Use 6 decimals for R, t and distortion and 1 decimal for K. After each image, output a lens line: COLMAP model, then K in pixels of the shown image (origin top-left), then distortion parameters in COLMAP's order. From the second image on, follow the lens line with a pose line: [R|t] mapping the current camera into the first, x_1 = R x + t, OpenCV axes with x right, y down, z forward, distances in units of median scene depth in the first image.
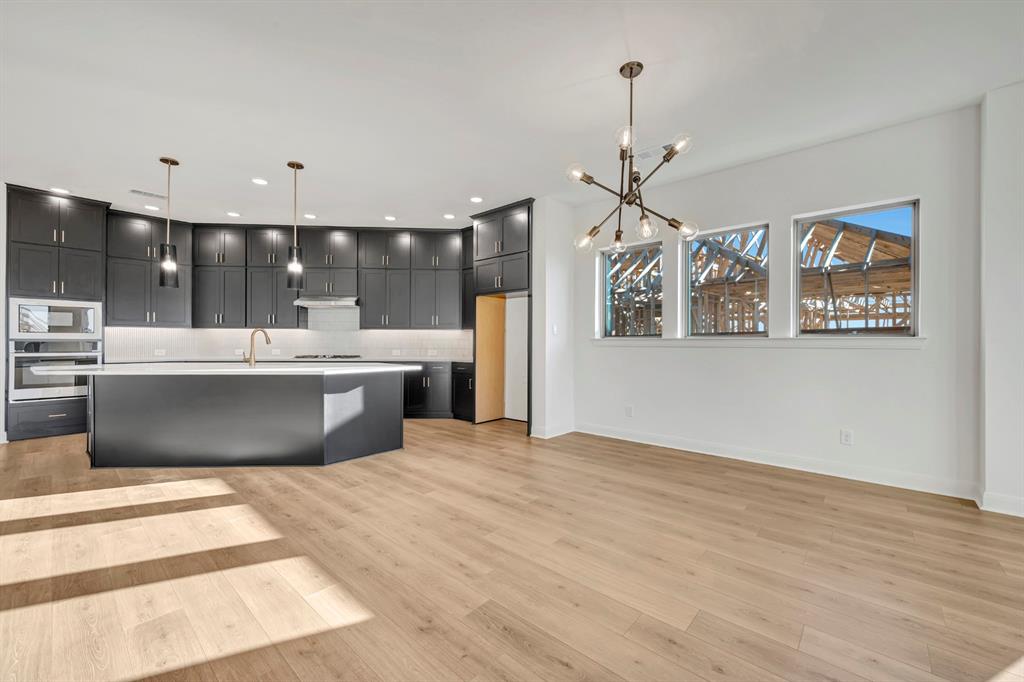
lens RADIAL K [[406.7, 0, 513.5], [0, 406.7, 342.7], [0, 0, 1]] dist [0.000592, -0.000107]
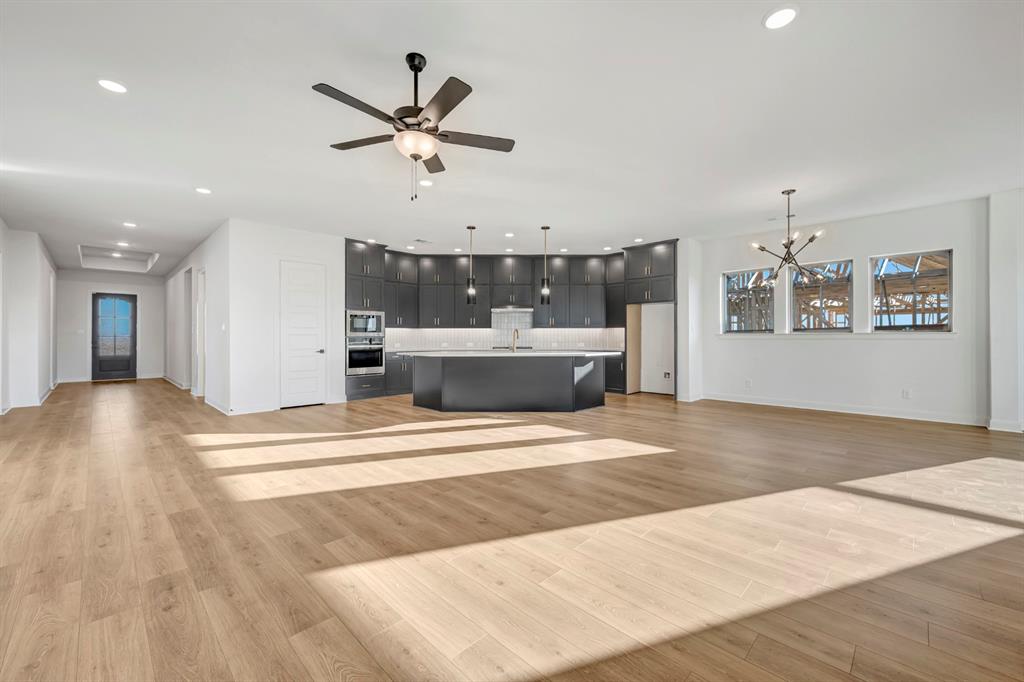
lens RADIAL K [[406.7, 0, 516.7], [0, 406.7, 338.2], [0, 0, 1]] dist [0.000592, -0.000107]
pose [[0.998576, -0.005789, -0.053028, -0.385971], [0.005900, 0.999981, 0.001932, -0.001917], [0.053016, -0.002242, 0.998591, -0.419606]]
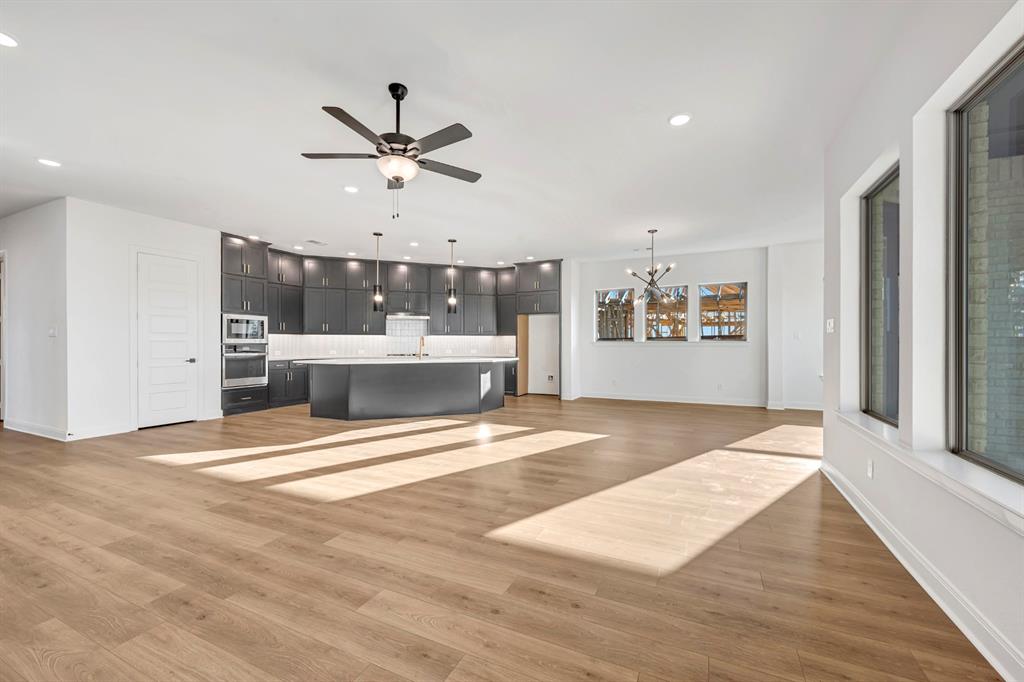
lens RADIAL K [[406.7, 0, 516.7], [0, 406.7, 345.2], [0, 0, 1]] dist [0.000592, -0.000107]
pose [[0.959803, -0.005233, 0.280626, -0.515448], [0.004243, 0.999982, 0.004135, -0.003754], [-0.280643, -0.002778, 0.959808, -0.482729]]
